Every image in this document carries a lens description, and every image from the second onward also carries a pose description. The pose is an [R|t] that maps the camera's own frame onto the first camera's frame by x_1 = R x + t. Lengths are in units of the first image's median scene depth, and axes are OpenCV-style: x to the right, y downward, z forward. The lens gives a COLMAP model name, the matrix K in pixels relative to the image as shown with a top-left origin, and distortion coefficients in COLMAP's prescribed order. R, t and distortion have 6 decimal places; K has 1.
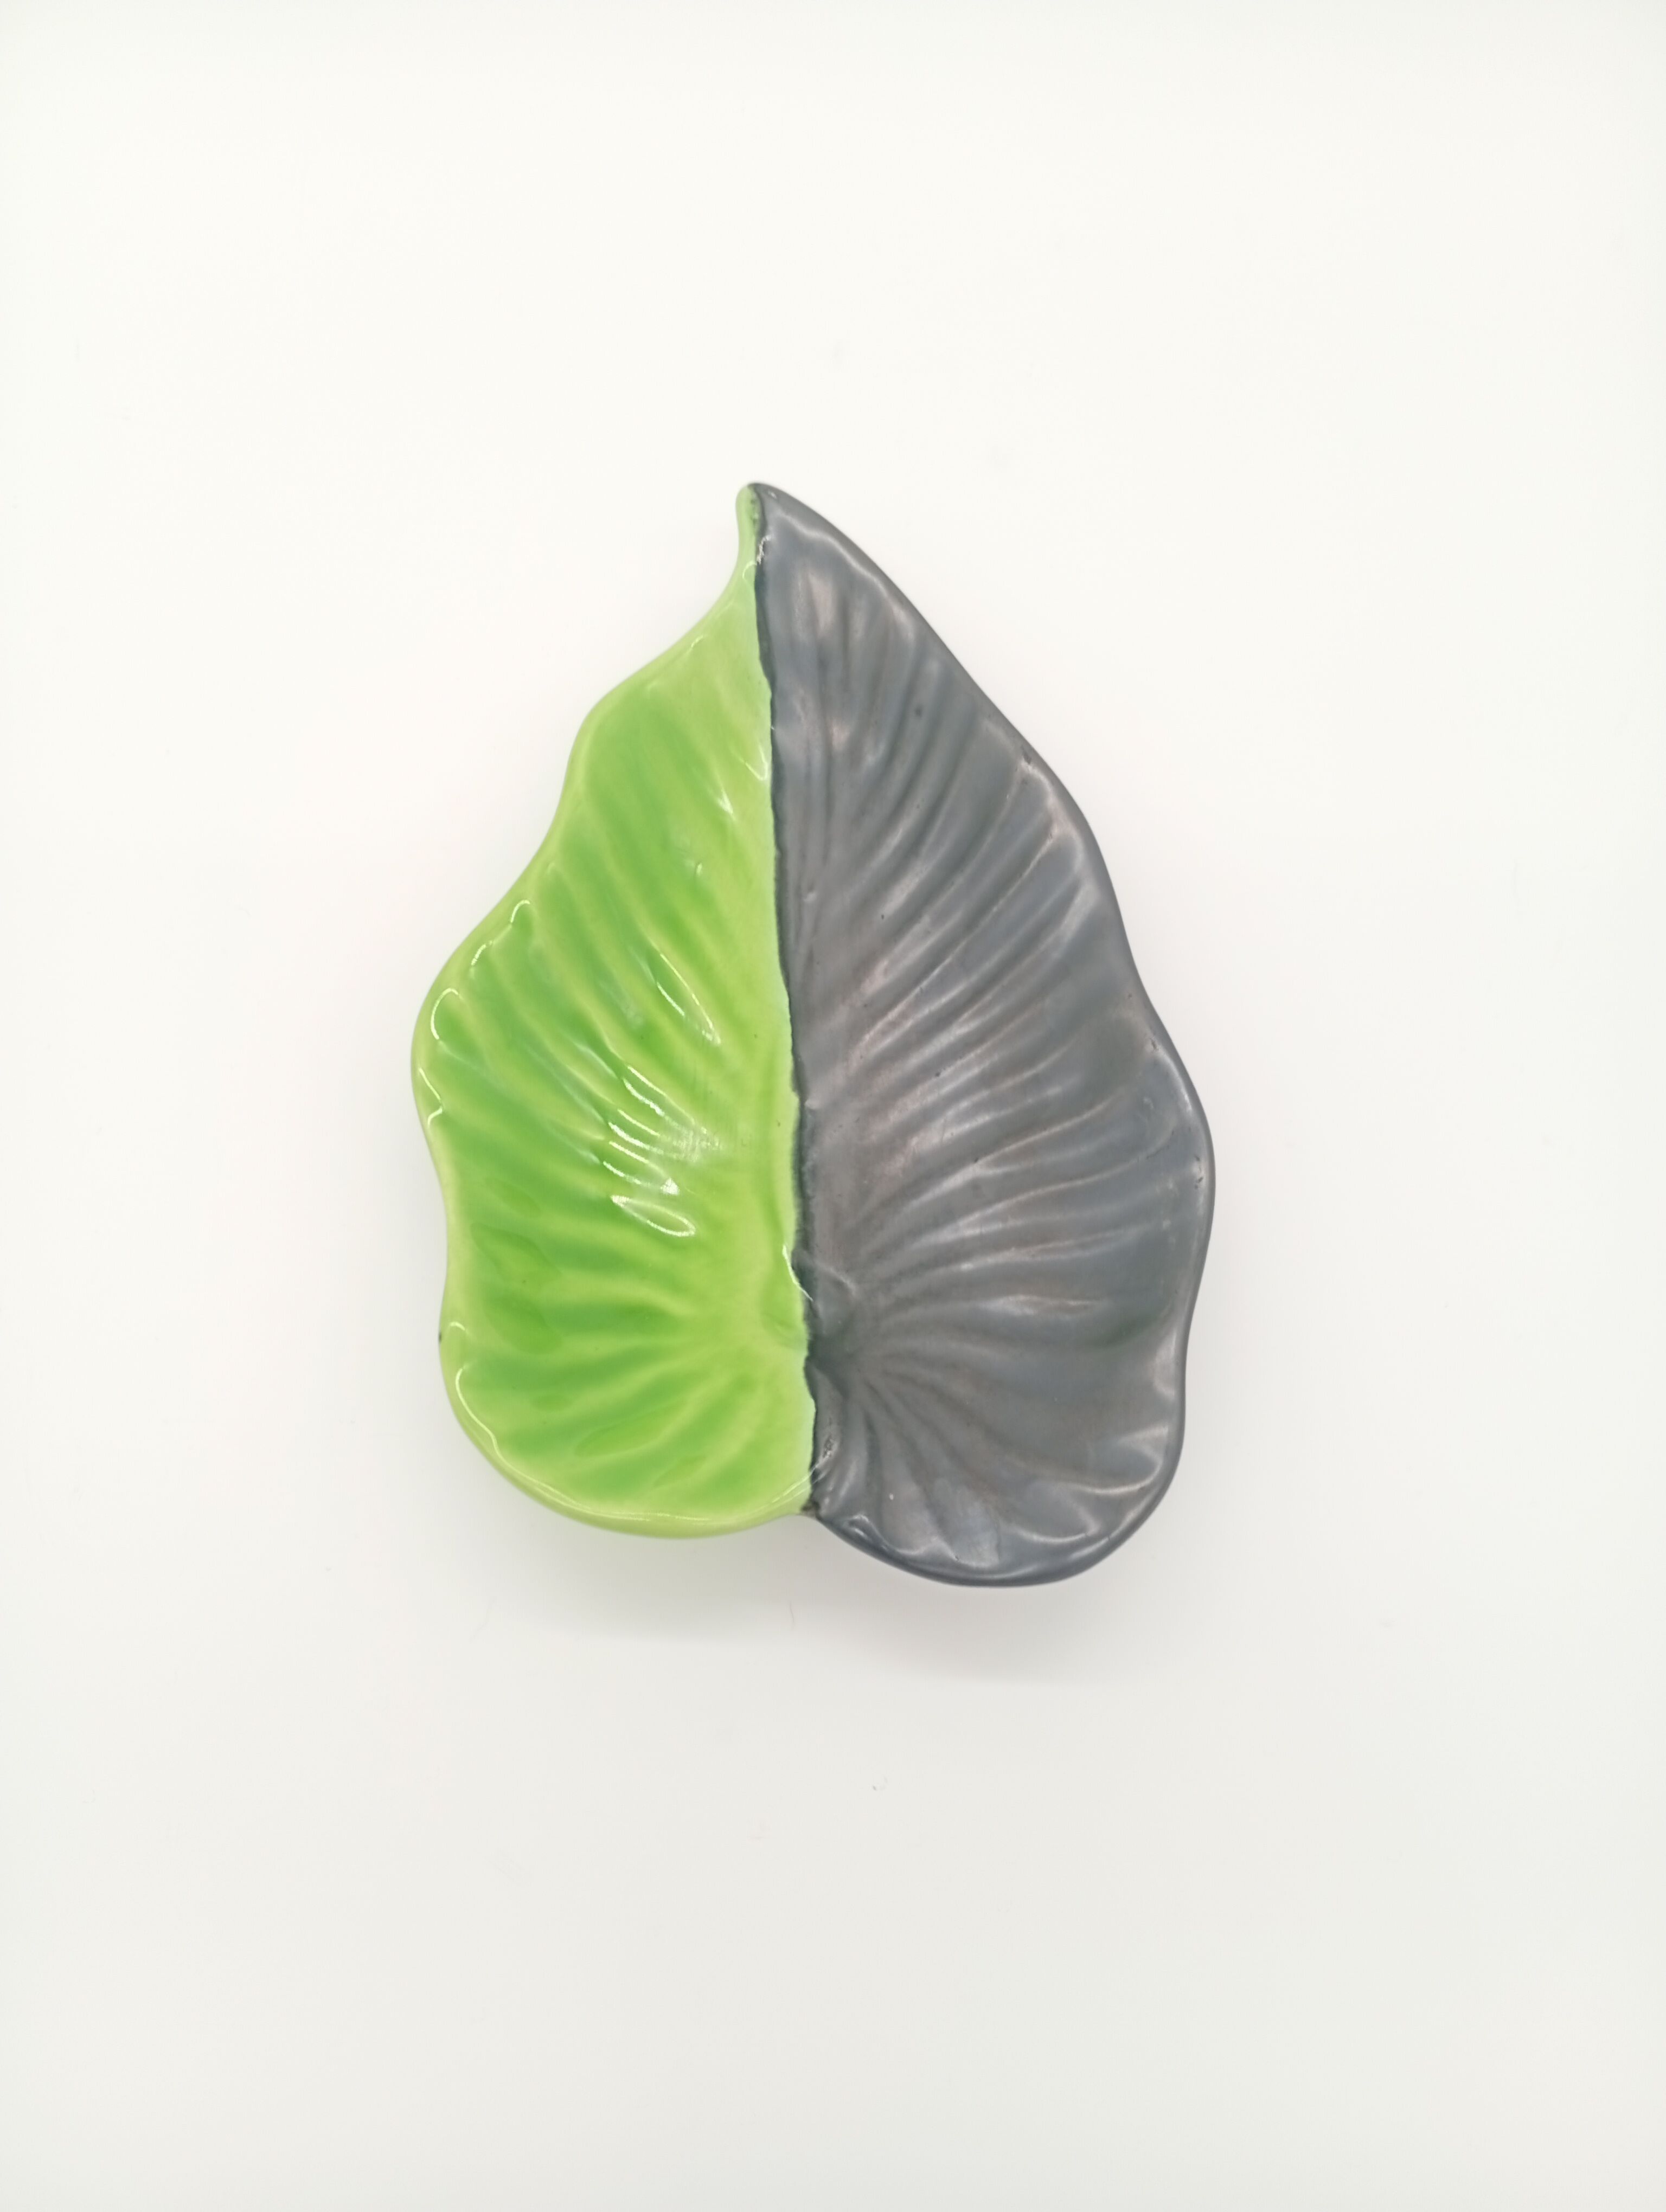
lens RADIAL K [[1738.6, 0, 833.0], [0, 1738.6, 1106.0], [0, 0, 1]] dist [0.111046, -0.001117]
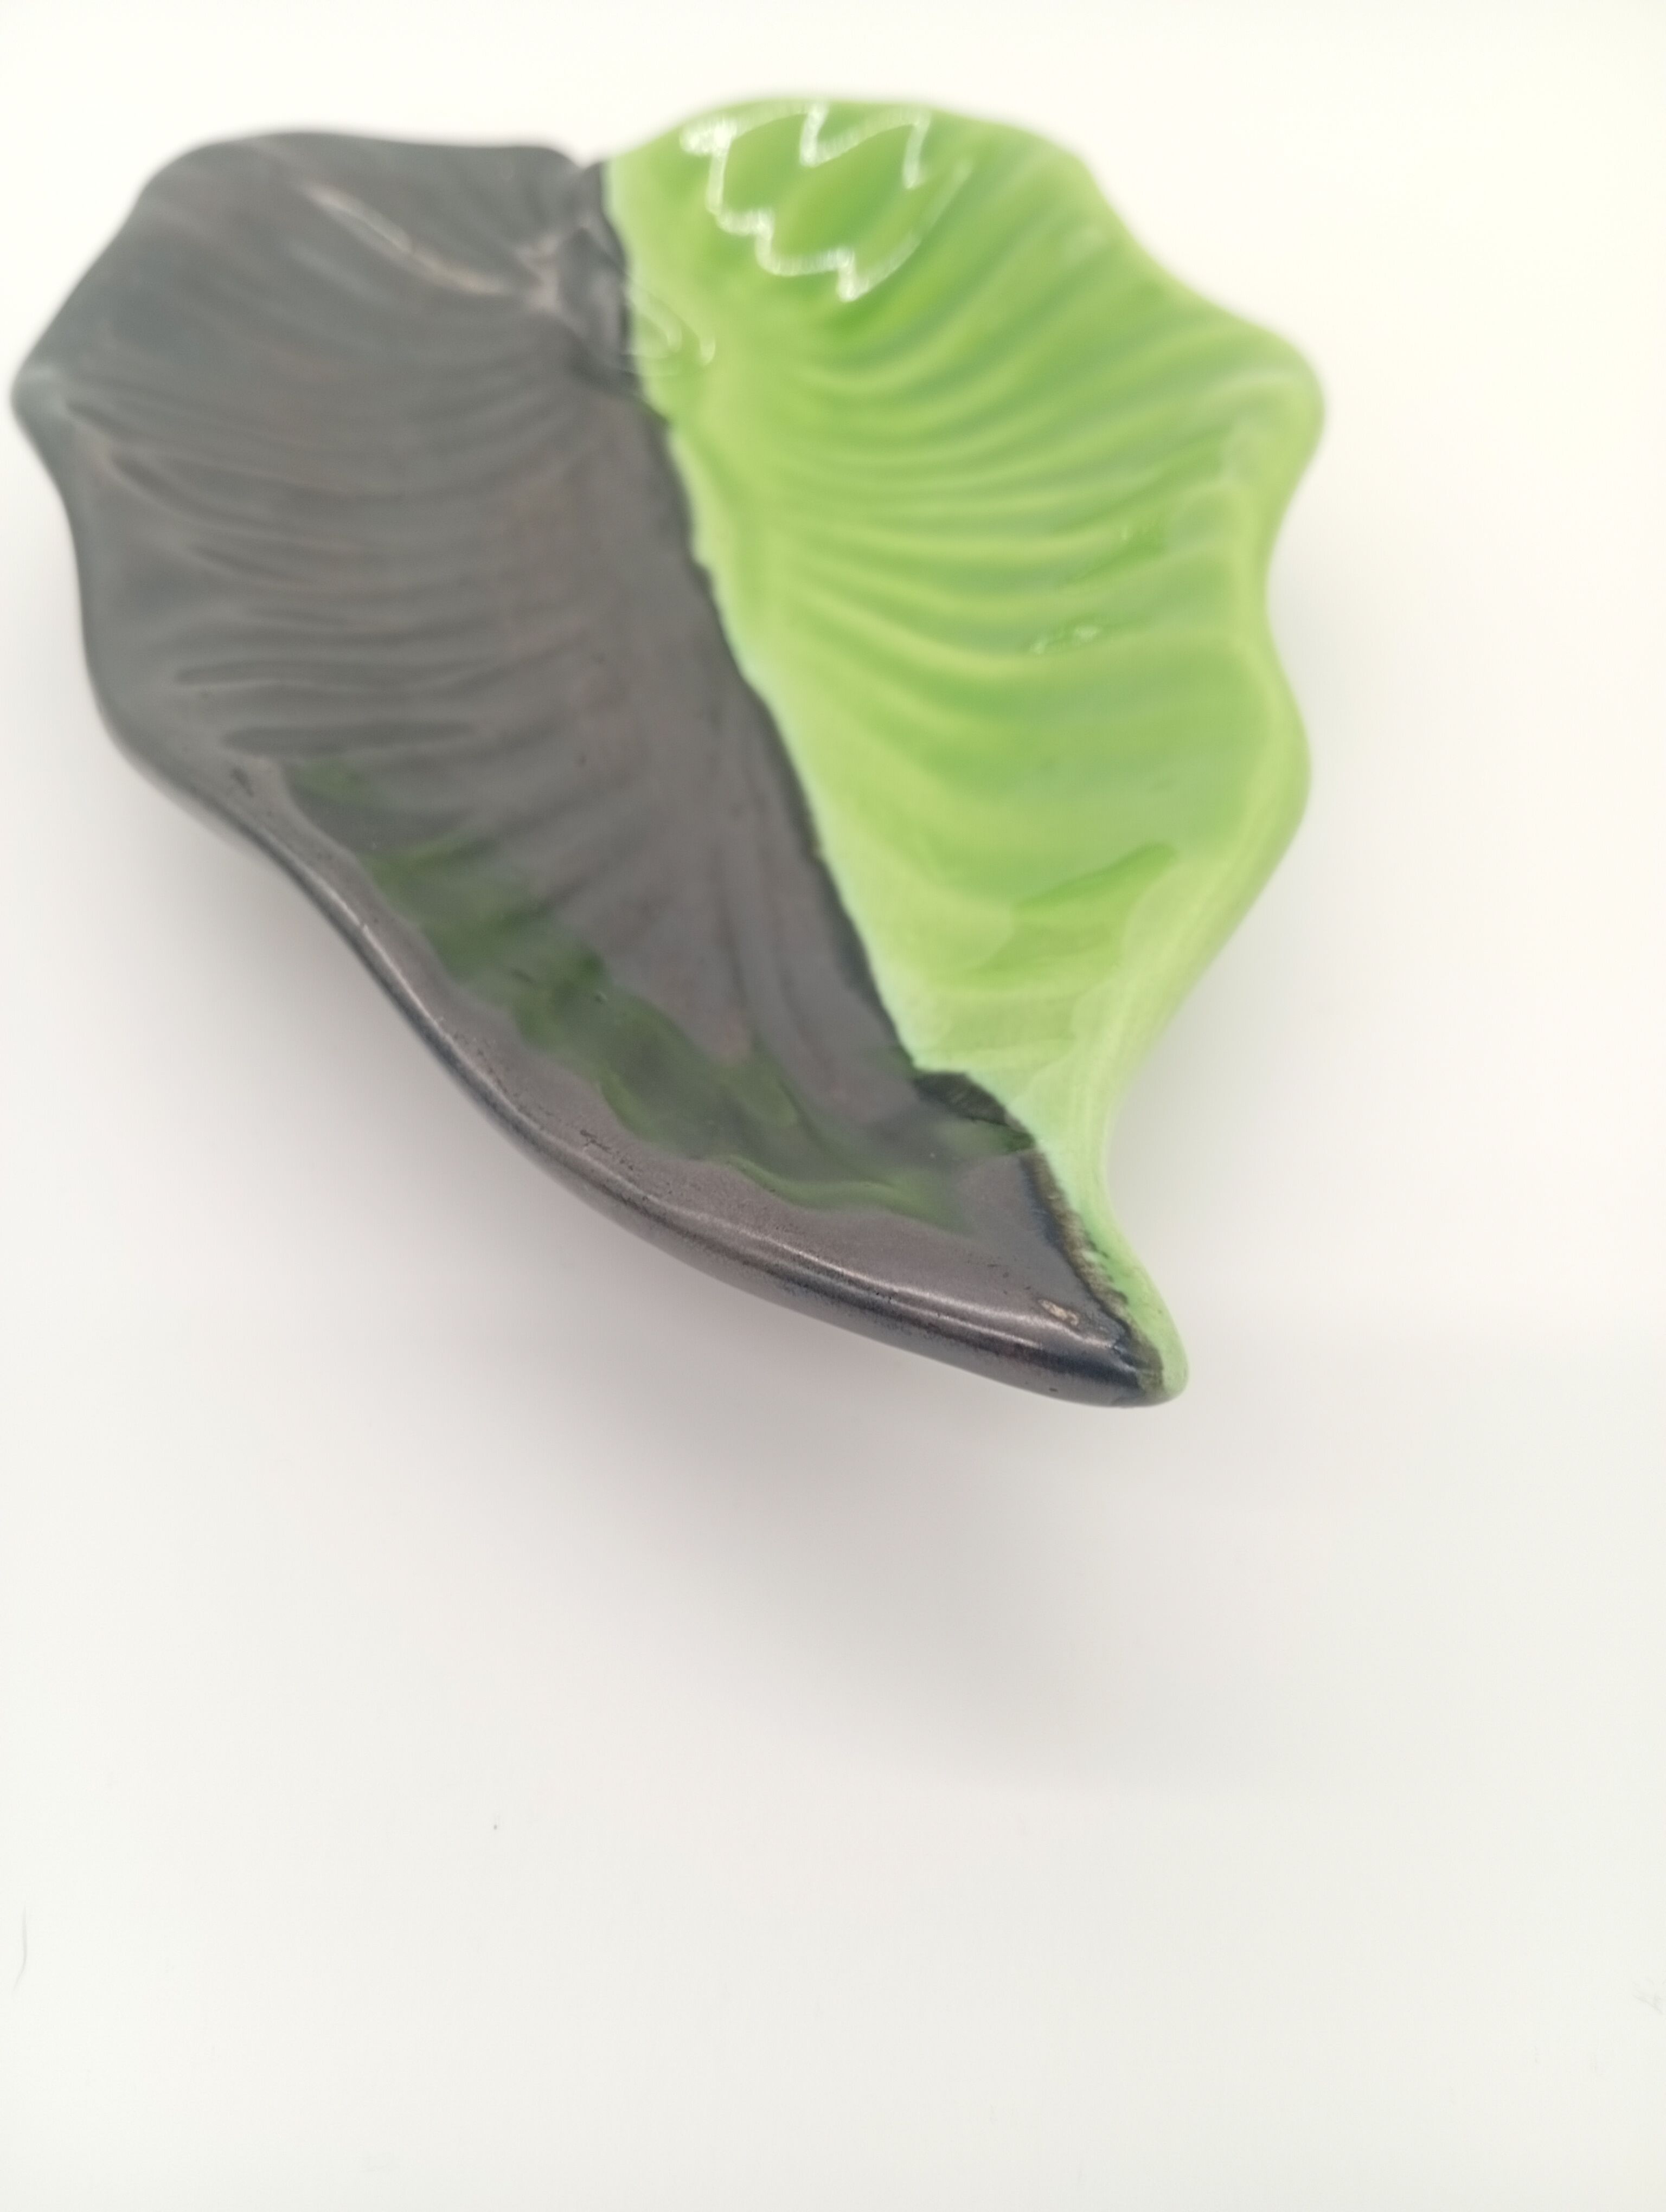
lens RADIAL K [[1777.2, 0, 822.4], [0, 1777.2, 1111.2], [0, 0, 1]] dist [0.091949, -0.234048]
pose [[-0.984391, 0.107508, -0.139345, 0.045193], [-0.169827, -0.372434, 0.912388, -0.658587], [0.046192, 0.921811, 0.384878, 0.951647]]
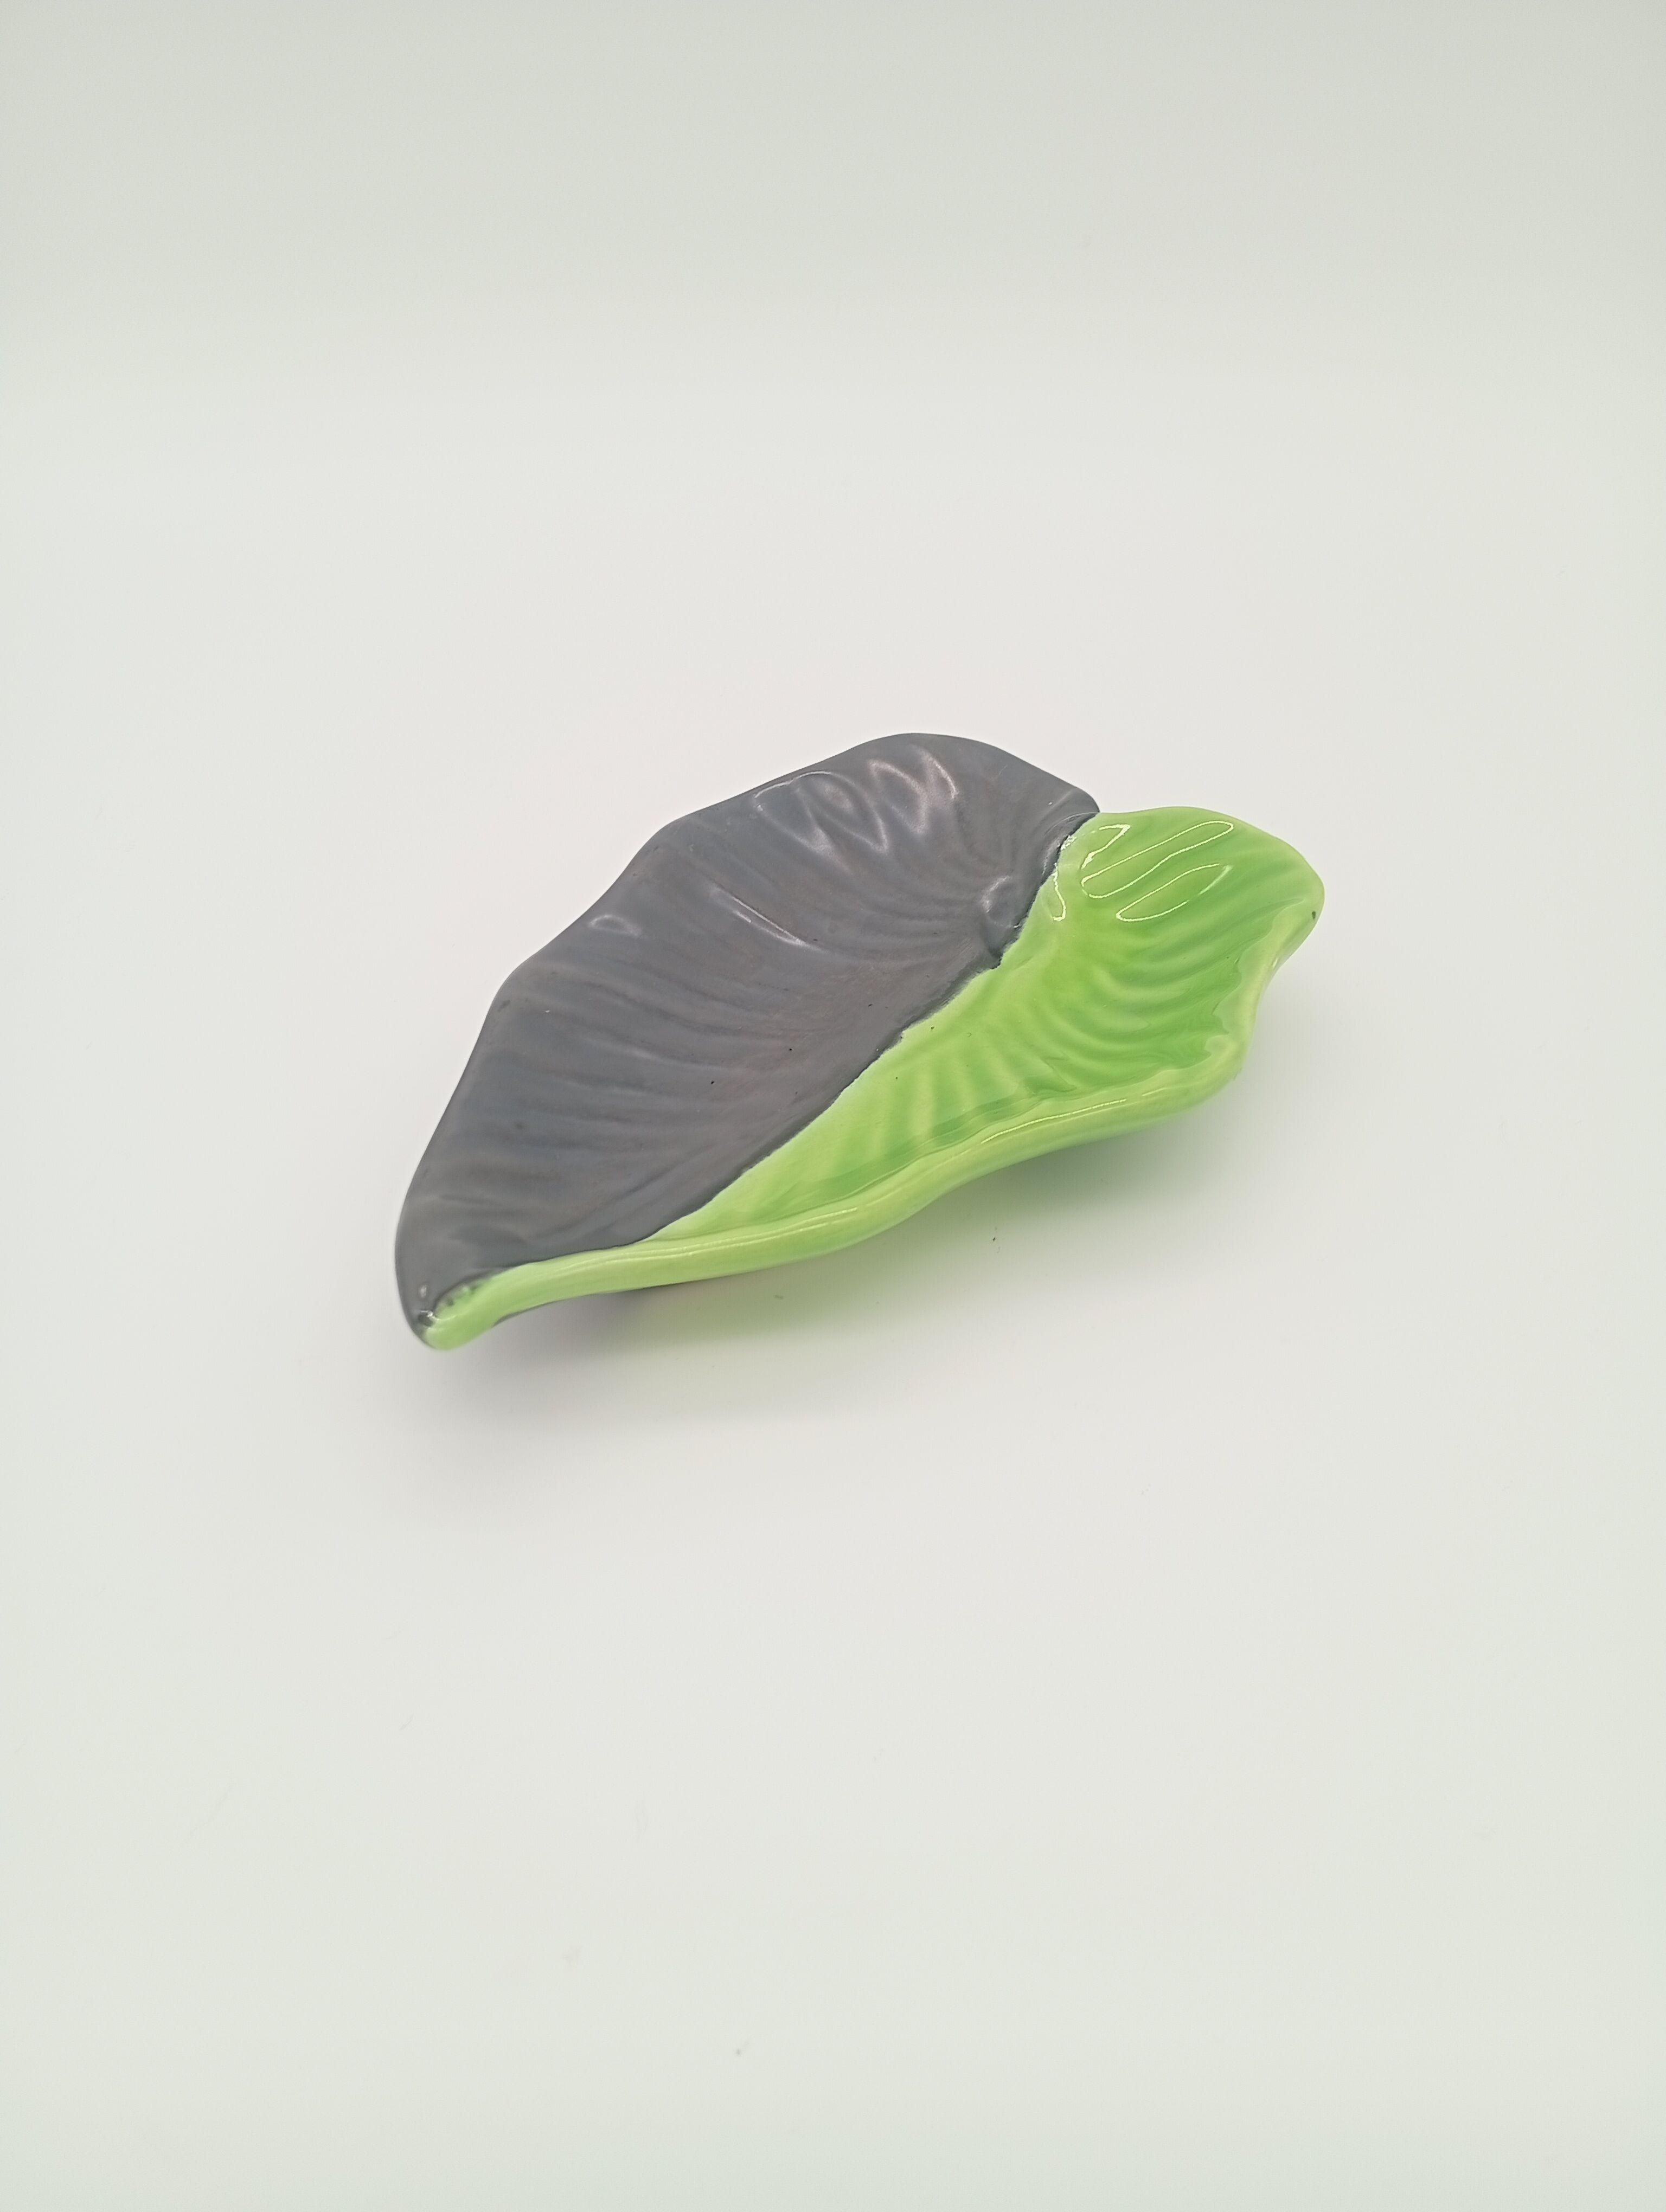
lens RADIAL K [[1738.6, 0, 833.0], [0, 1738.6, 1106.0], [0, 0, 1]] dist [0.111046, -0.001117]
pose [[-0.790887, -0.370576, 0.487002, -0.523435], [0.548391, -0.075987, 0.832762, -0.920793], [-0.271596, 0.925689, 0.263318, 0.785283]]
